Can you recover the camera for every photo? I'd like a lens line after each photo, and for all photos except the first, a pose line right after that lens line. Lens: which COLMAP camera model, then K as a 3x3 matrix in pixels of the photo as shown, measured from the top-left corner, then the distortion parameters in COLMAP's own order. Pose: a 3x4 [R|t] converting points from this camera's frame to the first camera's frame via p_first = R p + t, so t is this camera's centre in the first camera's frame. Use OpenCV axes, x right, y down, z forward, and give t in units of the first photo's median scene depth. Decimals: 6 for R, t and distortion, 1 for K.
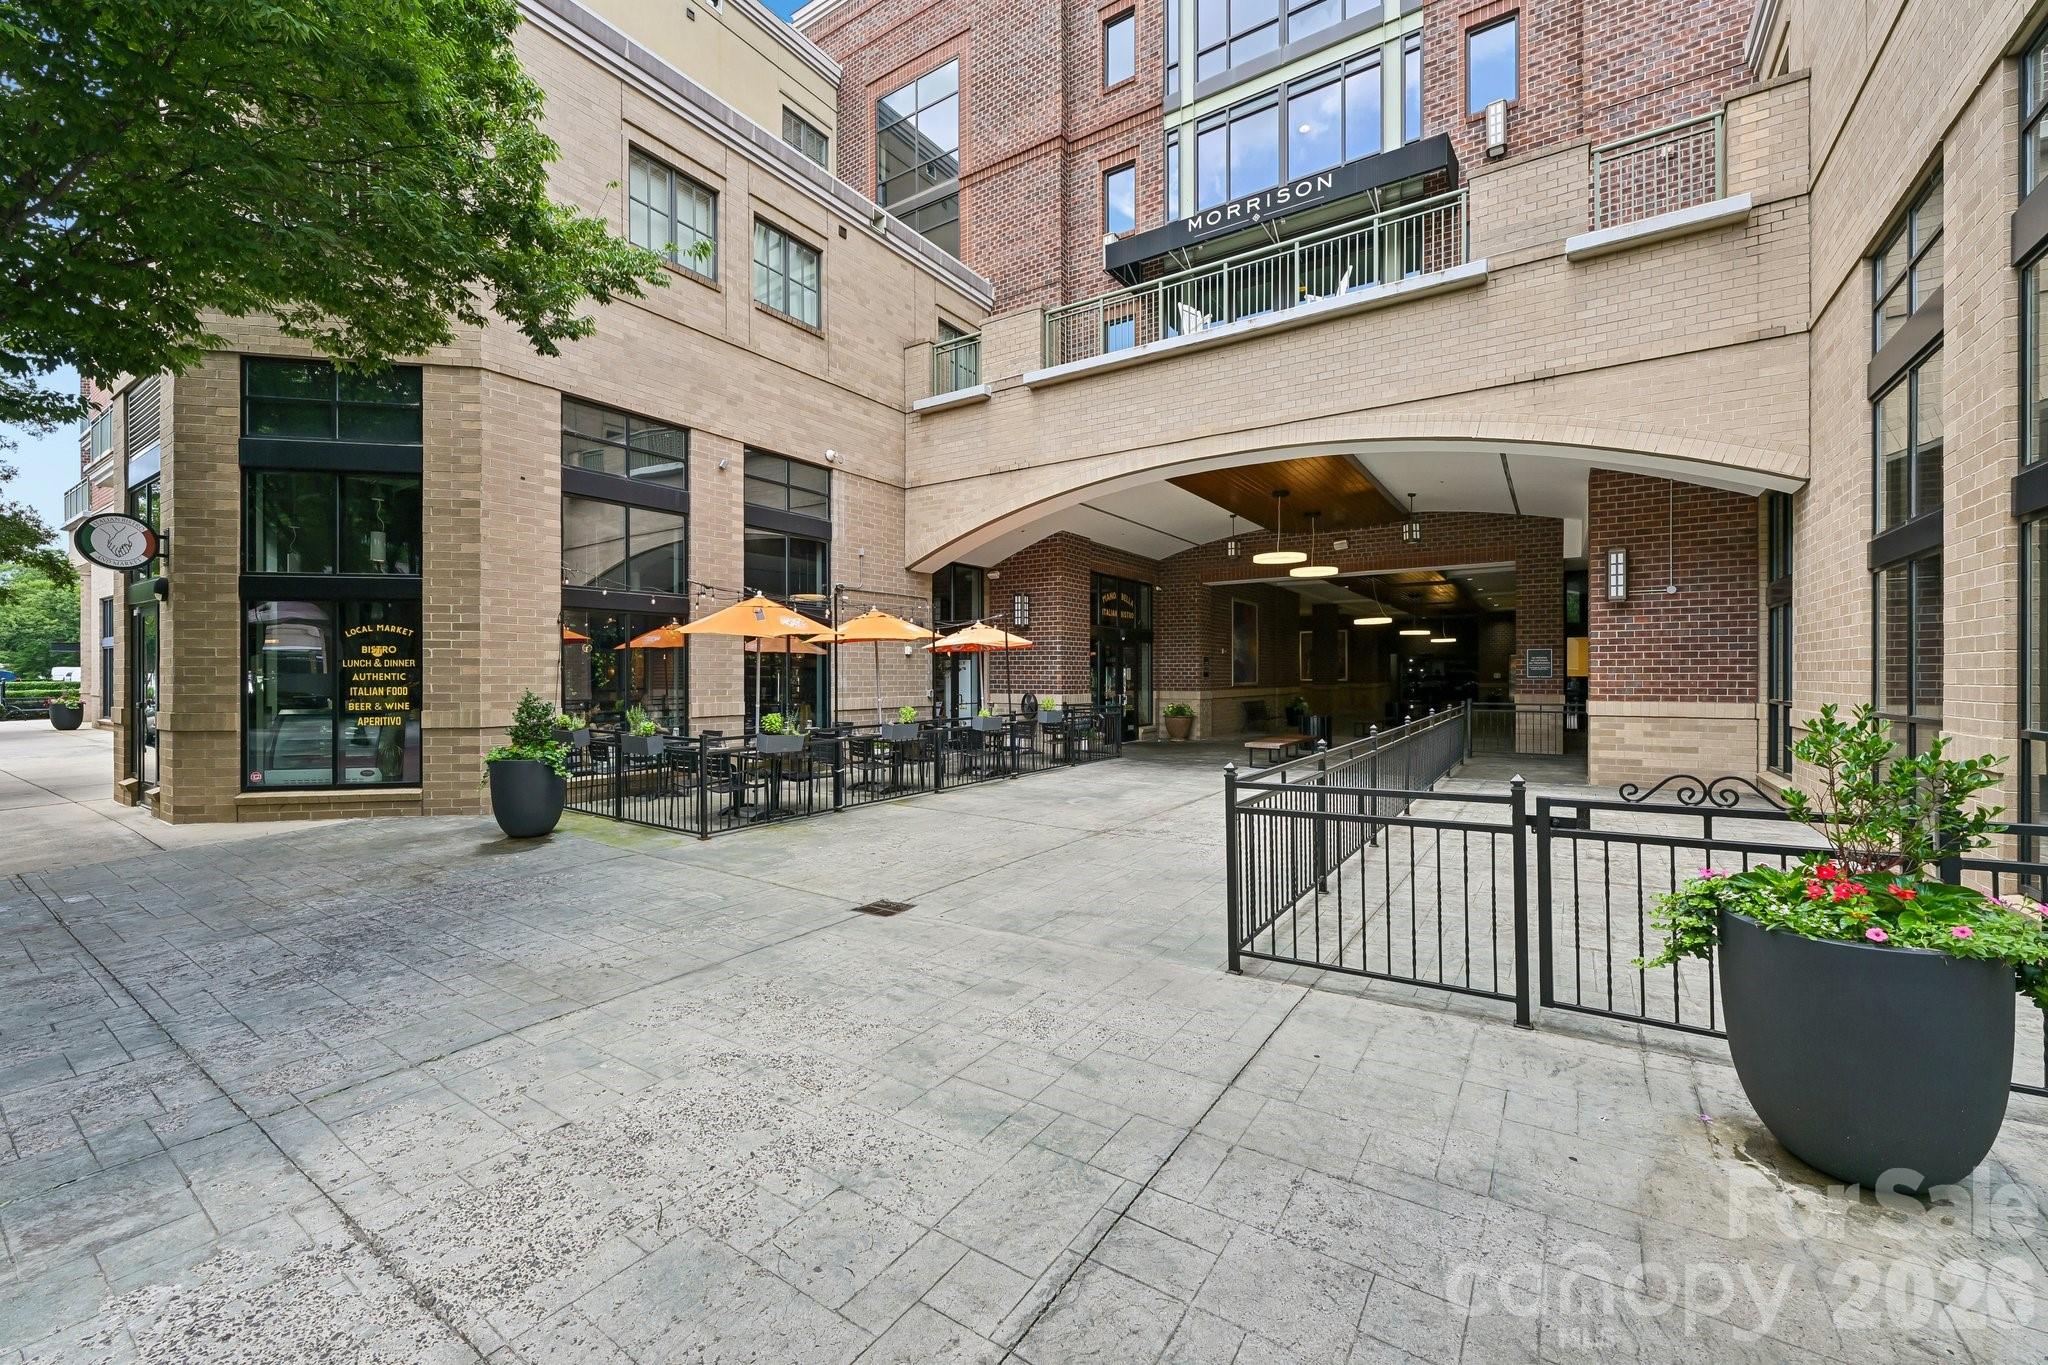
lens RADIAL K [[819.2, 0, 994.5], [0, 819.2, 676.4], [0, 0, 1]] dist [0.001078, -0.000735]
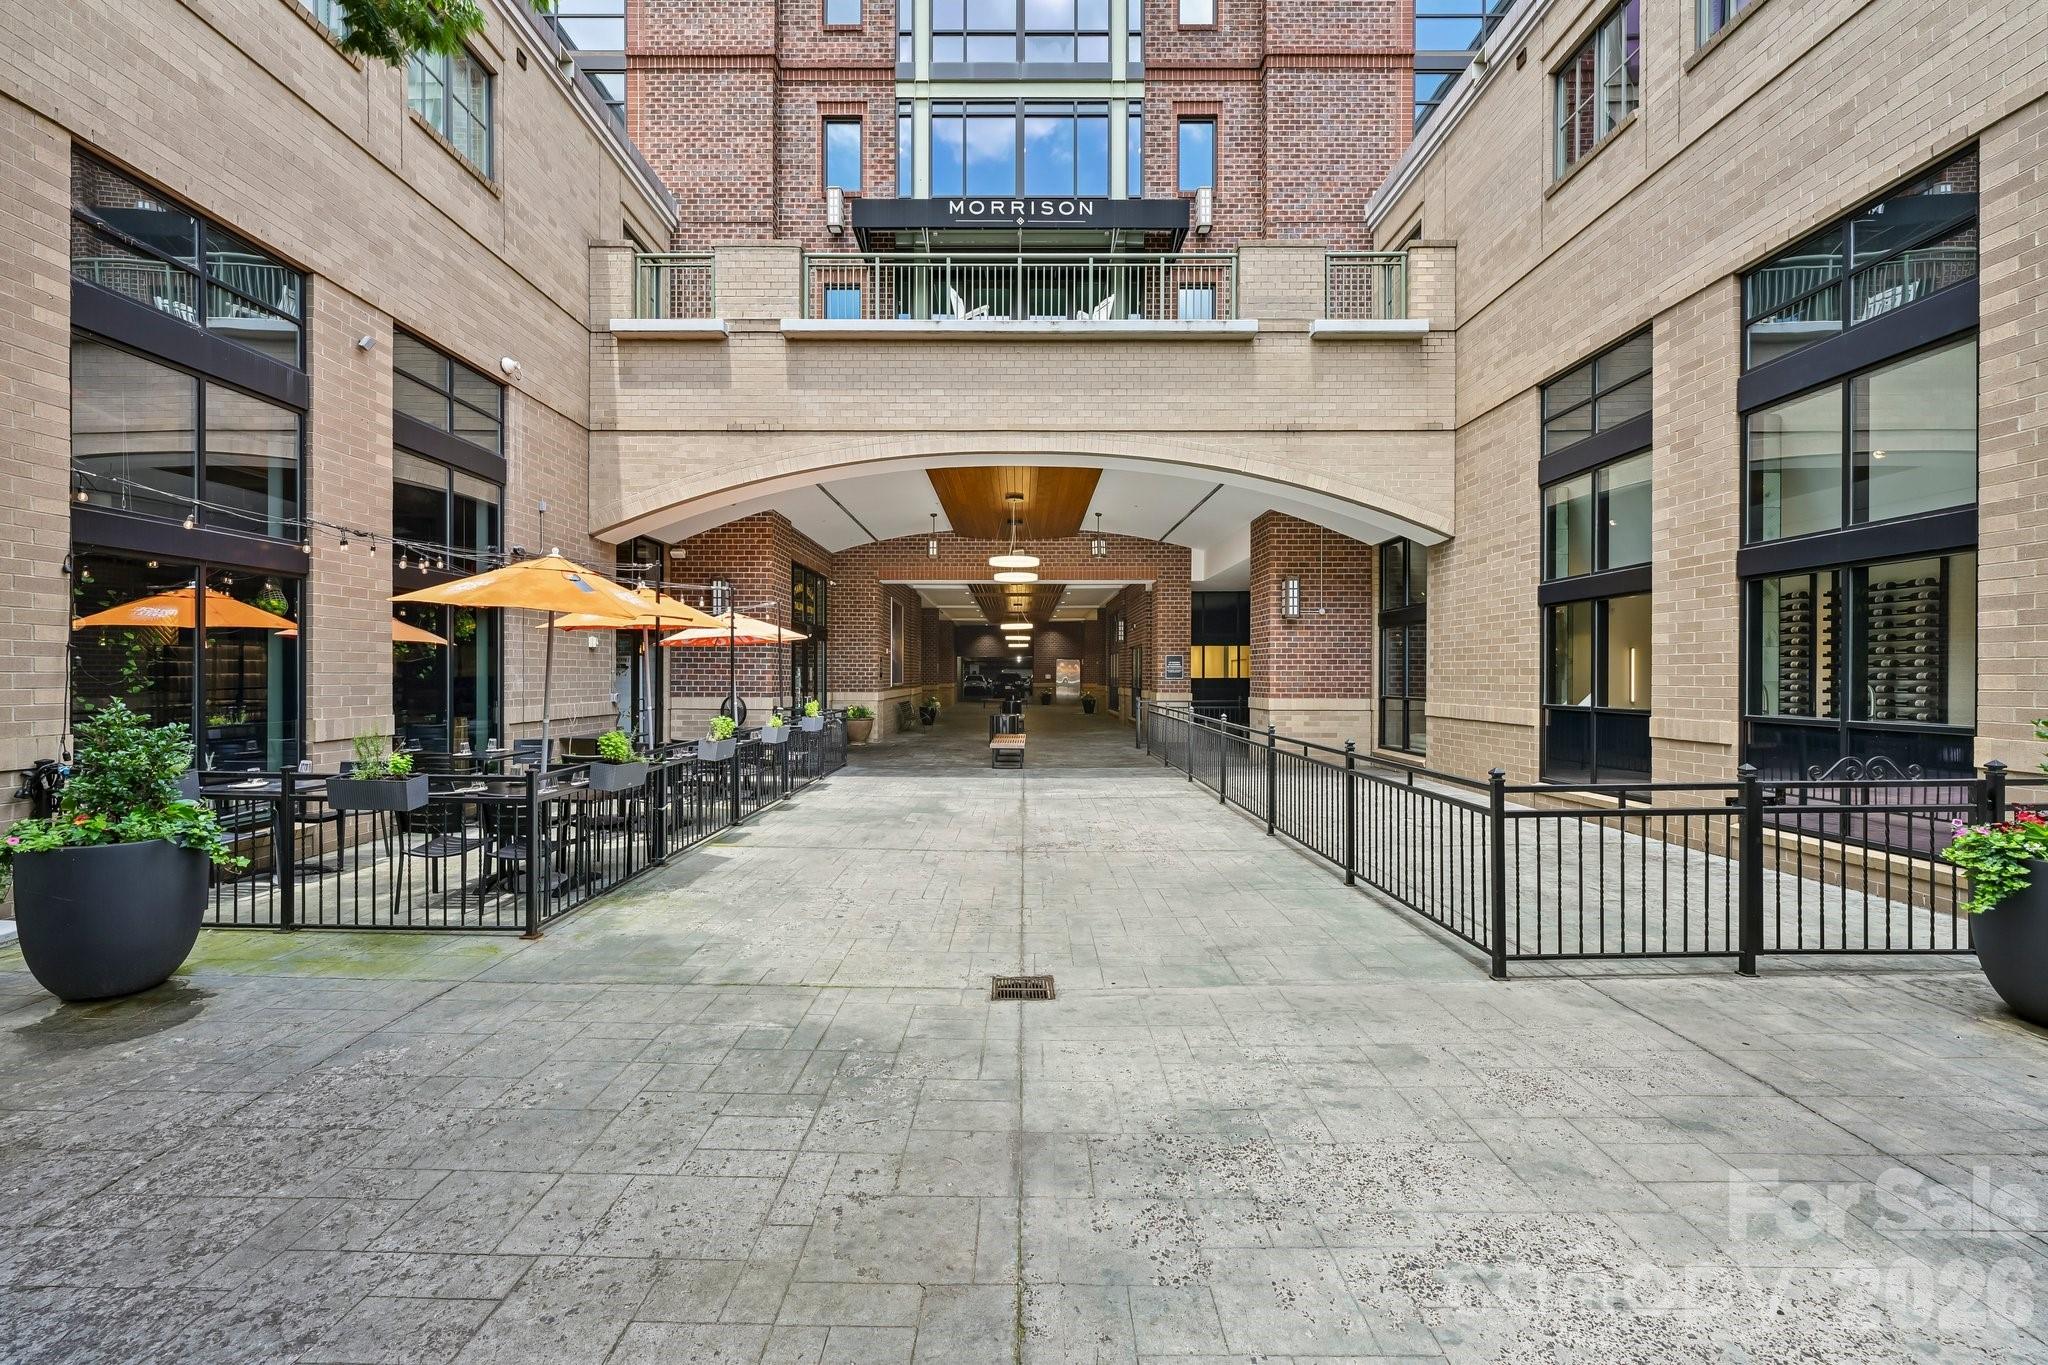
lens RADIAL K [[819.2, 0, 1021.8], [0, 819.2, 677.6], [0, 0, 1]] dist [0.001078, -0.000735]
pose [[0.825105, 0.002304, 0.564975, -0.276209], [-0.003302, 0.999994, 0.000744, -0.000846], [-0.564970, -0.002479, 0.825108, 0.188752]]
